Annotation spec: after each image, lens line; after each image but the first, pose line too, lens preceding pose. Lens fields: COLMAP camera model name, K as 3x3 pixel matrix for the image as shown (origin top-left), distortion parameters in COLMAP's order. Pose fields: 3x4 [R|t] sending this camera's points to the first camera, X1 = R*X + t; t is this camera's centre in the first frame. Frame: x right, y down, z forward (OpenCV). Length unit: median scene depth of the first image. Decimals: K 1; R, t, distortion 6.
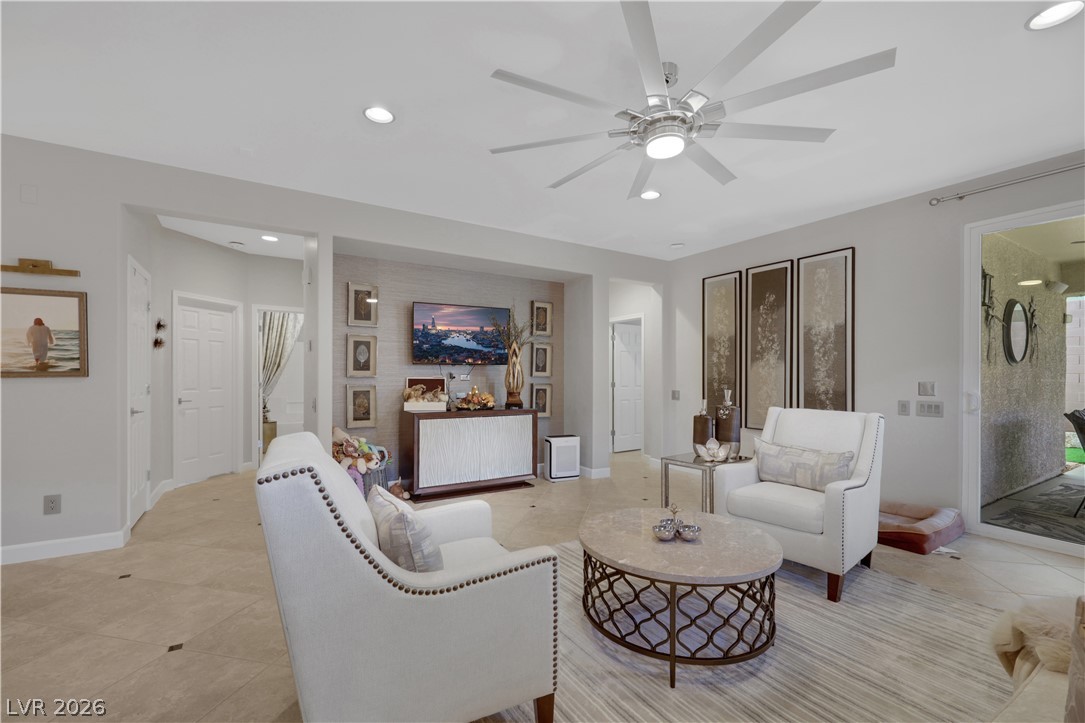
lens RADIAL K [[468.2, 0, 536.8], [0, 468.2, 378.4], [0, 0, 1]] dist [0.000651, 0.000177]
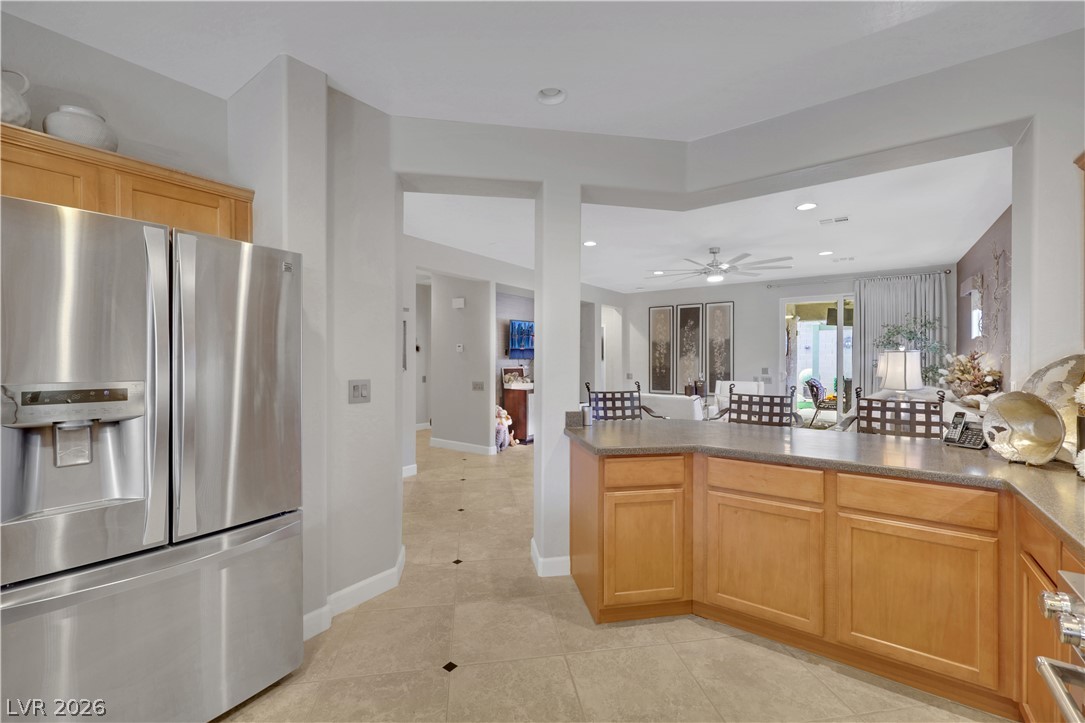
lens RADIAL K [[448.0, 0, 542.5], [0, 448.0, 361.5], [0, 0, 1]] dist [0.000494, 0.000349]
pose [[0.928683, -0.006676, 0.370815, -0.791705], [0.006943, 0.999976, 0.000615, -0.026299], [-0.370810, 0.002004, 0.928707, -0.481553]]
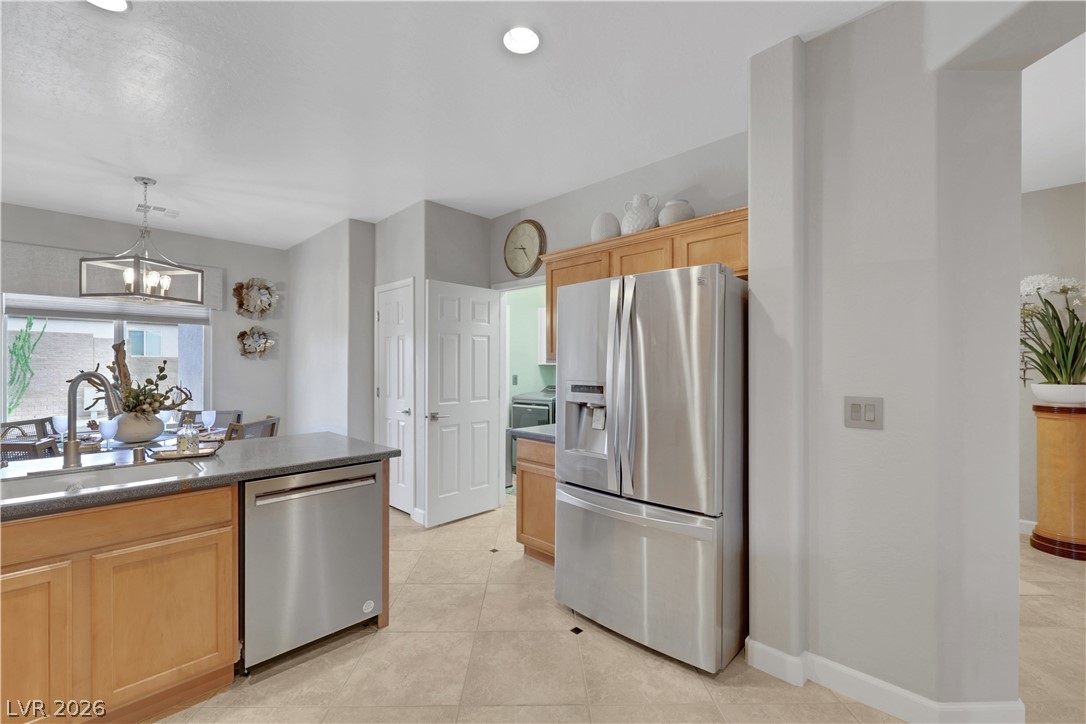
lens RADIAL K [[464.1, 0, 543.5], [0, 464.1, 365.5], [0, 0, 1]] dist [0.000565, -0.000247]
pose [[0.240722, -0.003890, -0.970586, -0.455530], [-0.008375, 0.999946, -0.006085, -0.028497], [0.970558, 0.009593, 0.240676, -0.266490]]
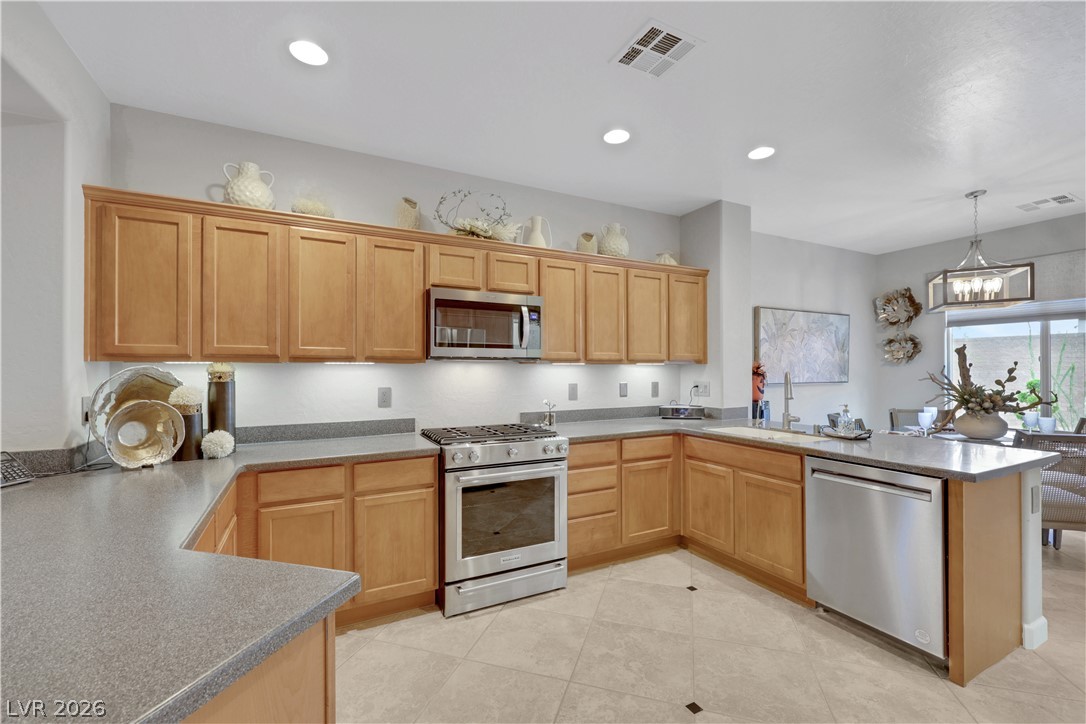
lens RADIAL K [[457.8, 0, 537.9], [0, 457.8, 367.2], [0, 0, 1]] dist [0.001562, 0.000102]
pose [[-0.996350, -0.000797, 0.085360, -0.662606], [-0.000248, 0.999979, 0.006439, -0.032559], [-0.085363, 0.006394, -0.996329, 0.158889]]
